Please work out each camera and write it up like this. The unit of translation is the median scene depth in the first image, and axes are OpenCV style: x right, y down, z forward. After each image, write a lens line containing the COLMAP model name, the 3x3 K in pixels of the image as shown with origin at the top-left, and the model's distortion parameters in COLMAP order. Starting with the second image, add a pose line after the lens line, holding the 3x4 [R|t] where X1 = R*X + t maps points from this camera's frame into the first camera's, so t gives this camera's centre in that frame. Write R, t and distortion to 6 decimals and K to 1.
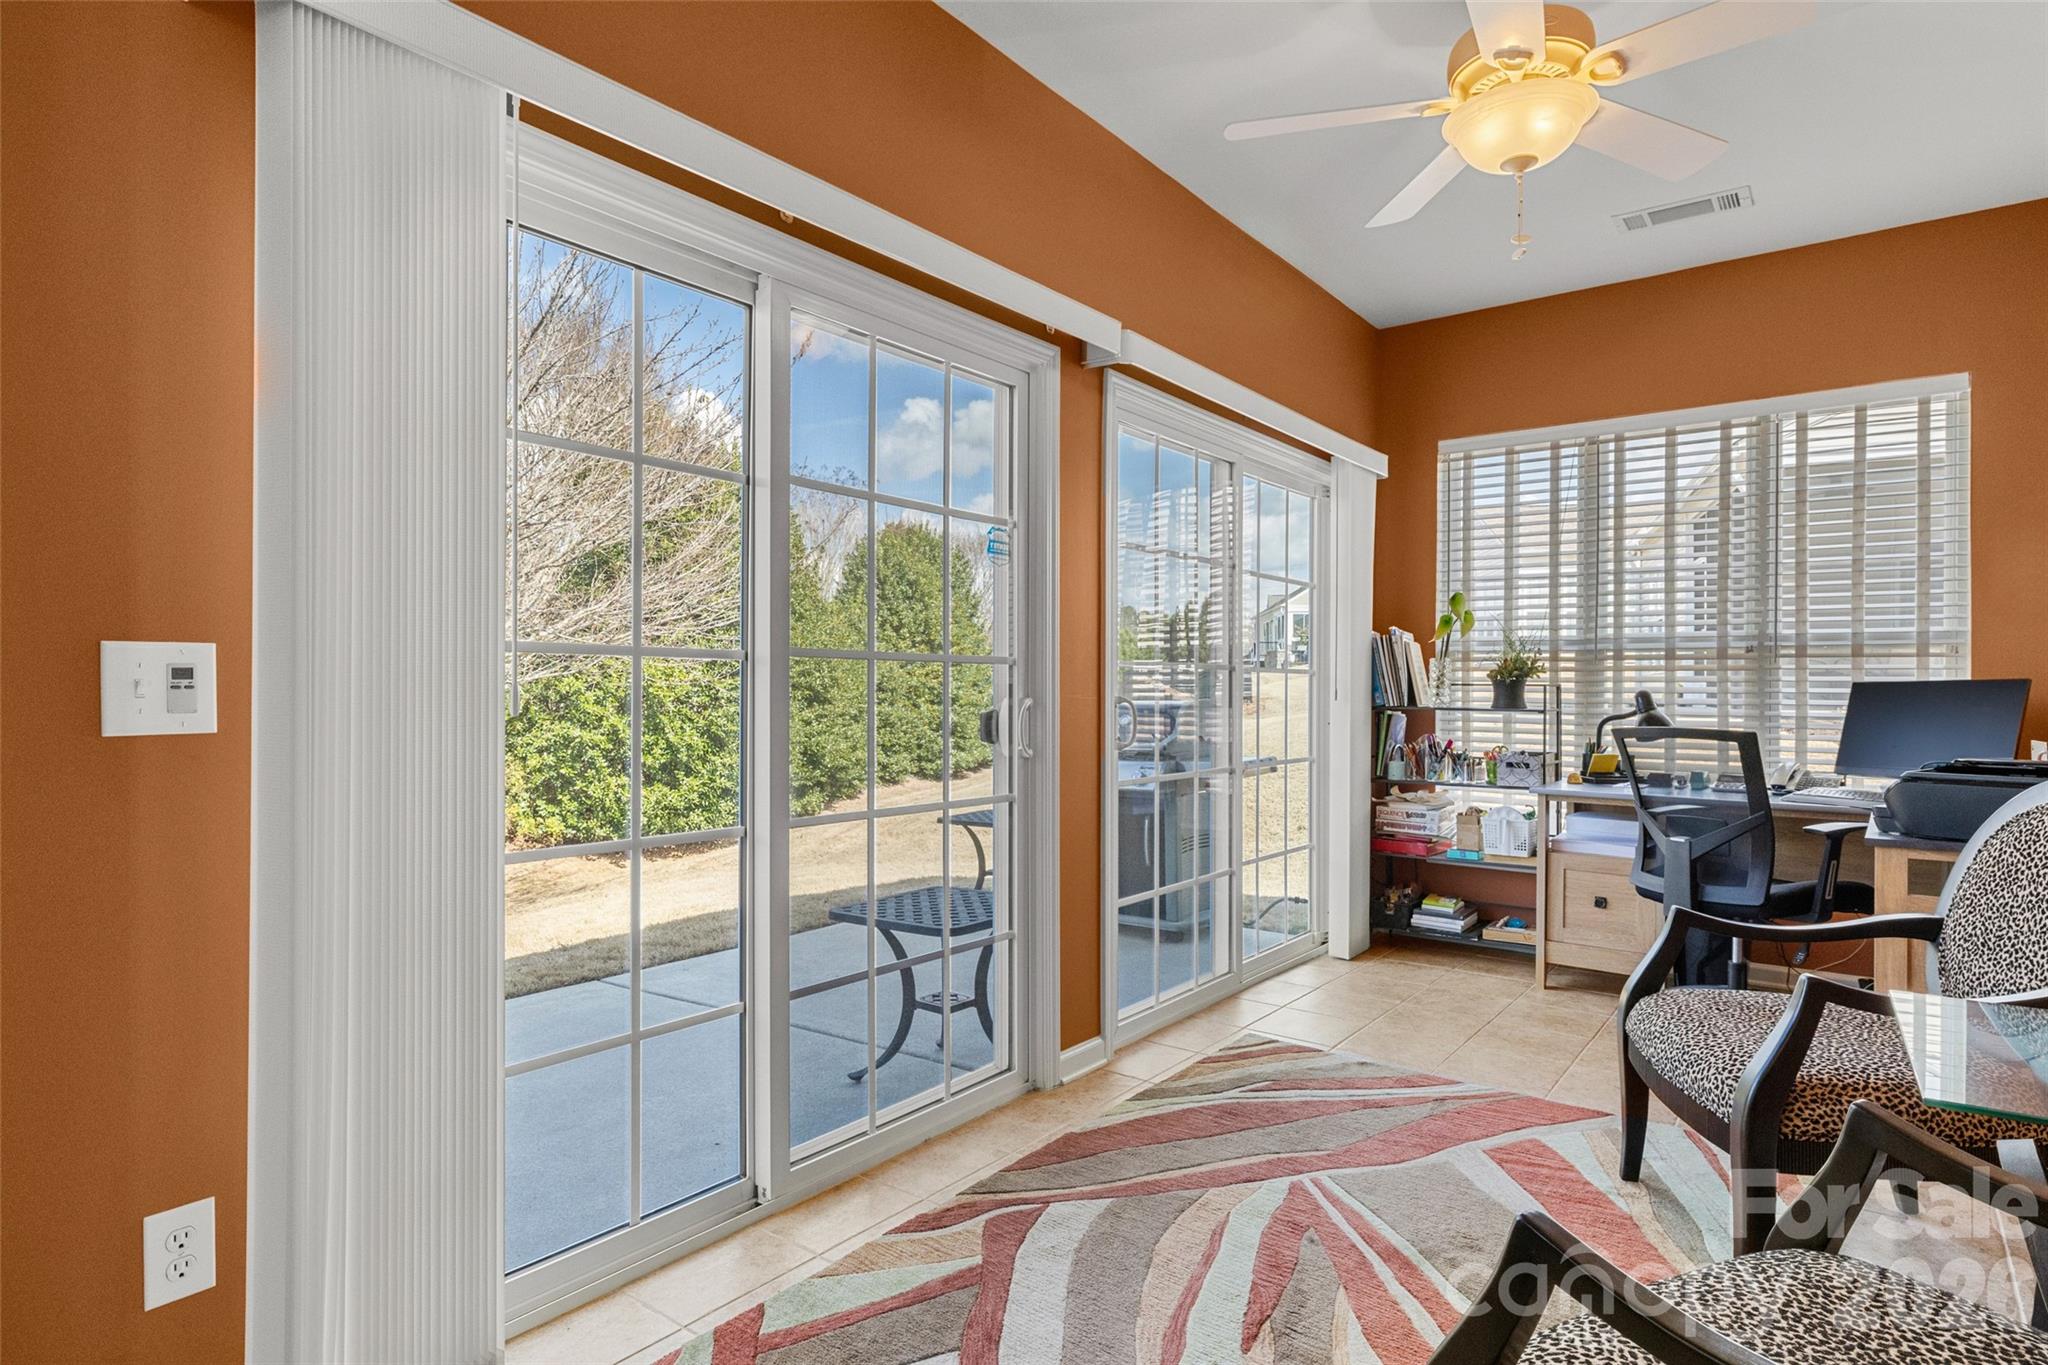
lens RADIAL K [[1105.6, 0, 1015.3], [0, 1105.6, 678.7], [0, 0, 1]] dist [0.000779, 0.000464]
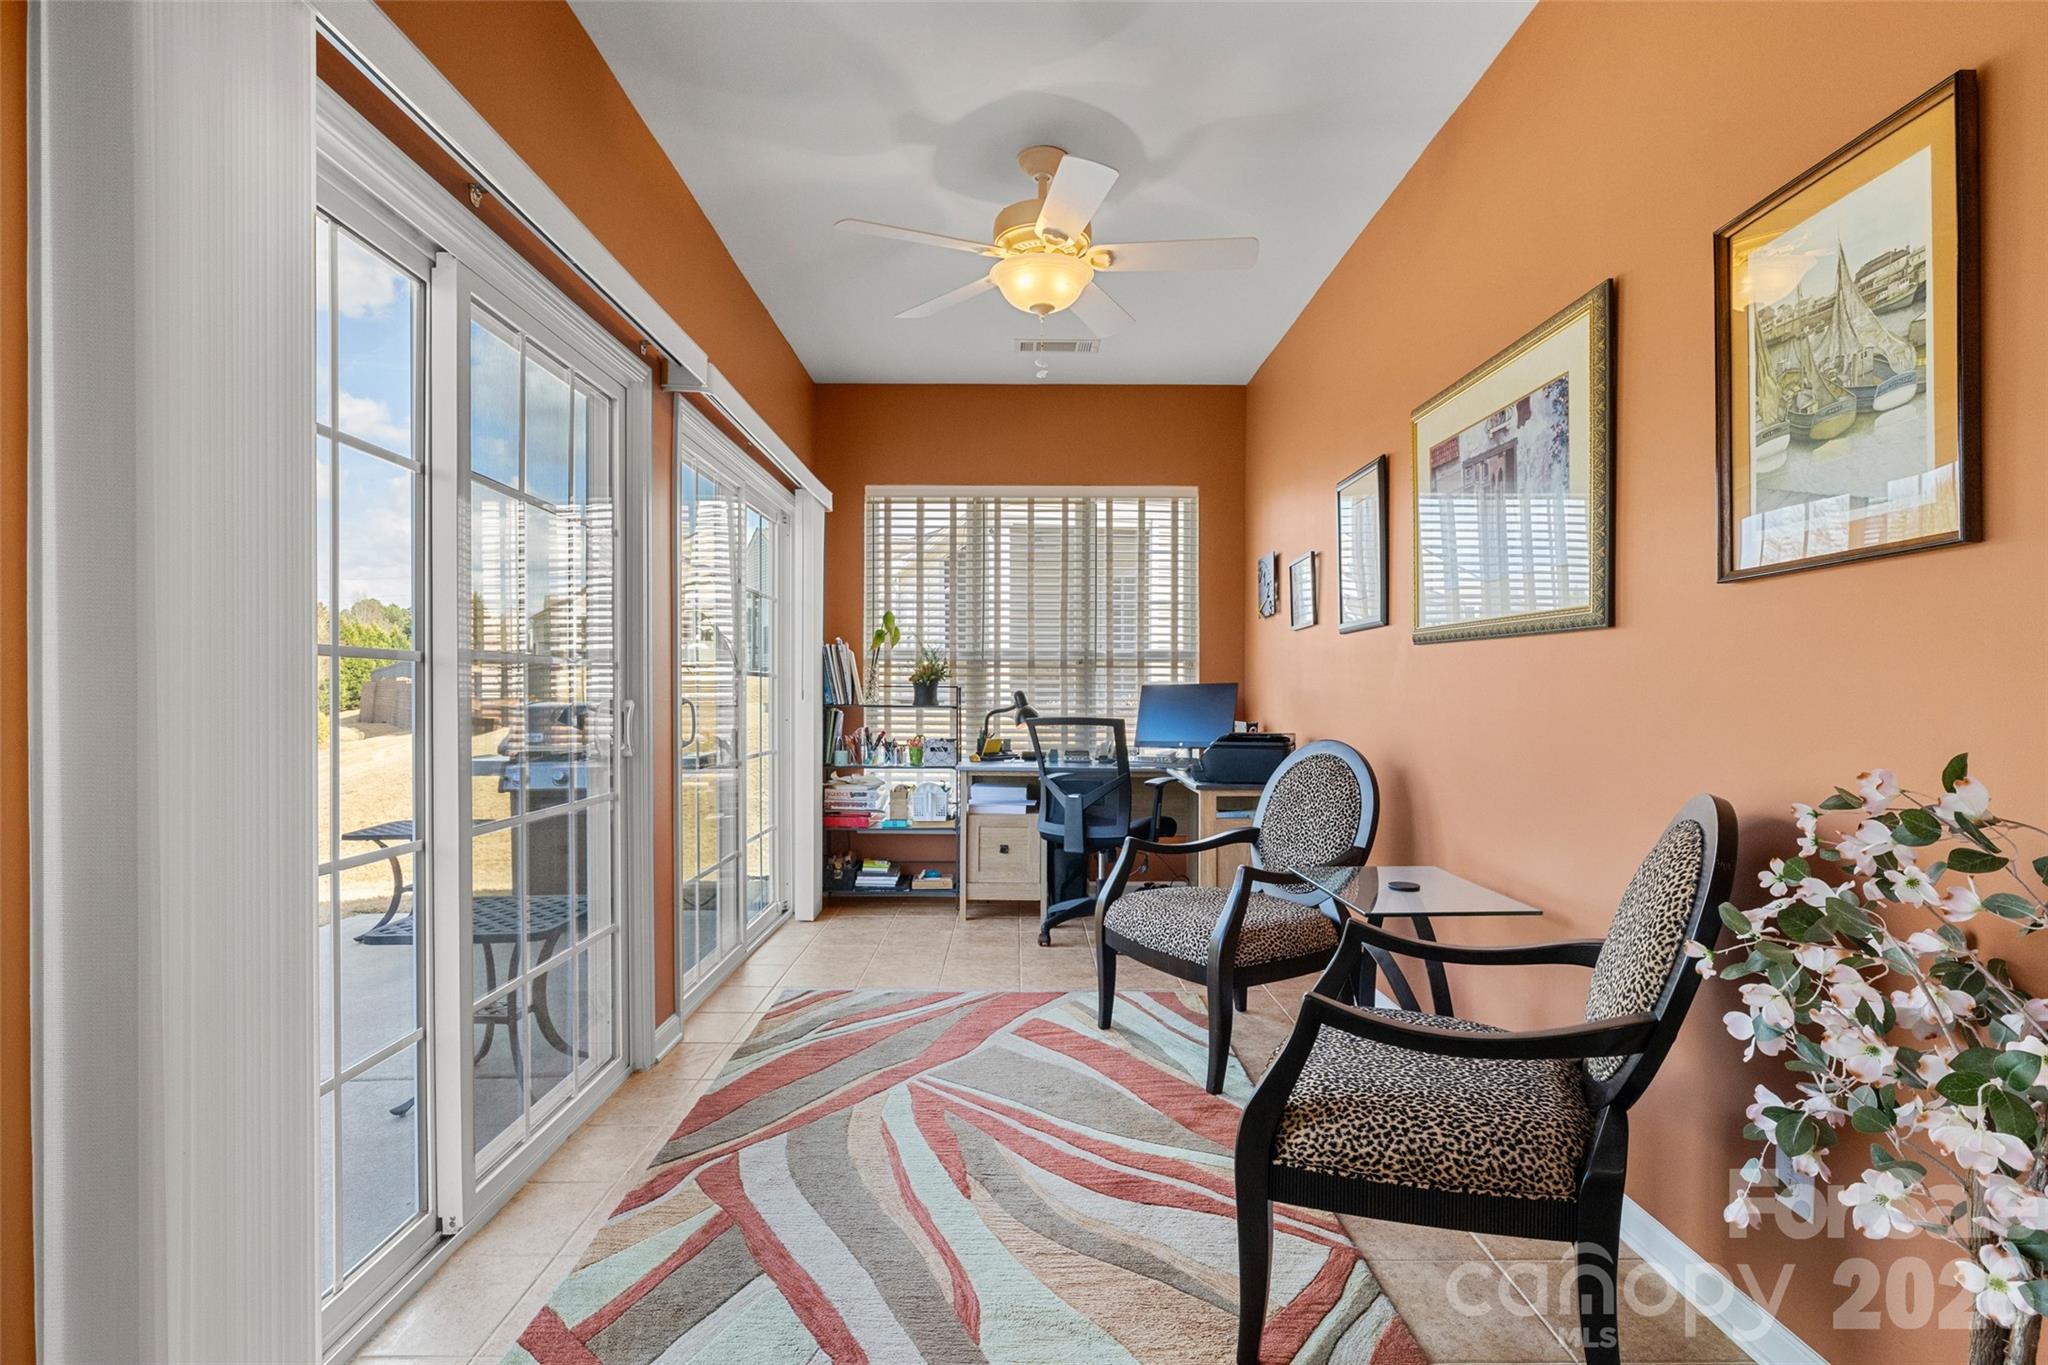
lens RADIAL K [[1033.4, 0, 1024.0], [0, 1033.4, 682.5], [0, 0, 1]] dist [0.001006, 0.000071]
pose [[0.788974, 0.002419, 0.614422, -0.226093], [-0.004261, 0.999990, 0.001536, -0.001534], [-0.614412, -0.003830, 0.788976, -0.001246]]
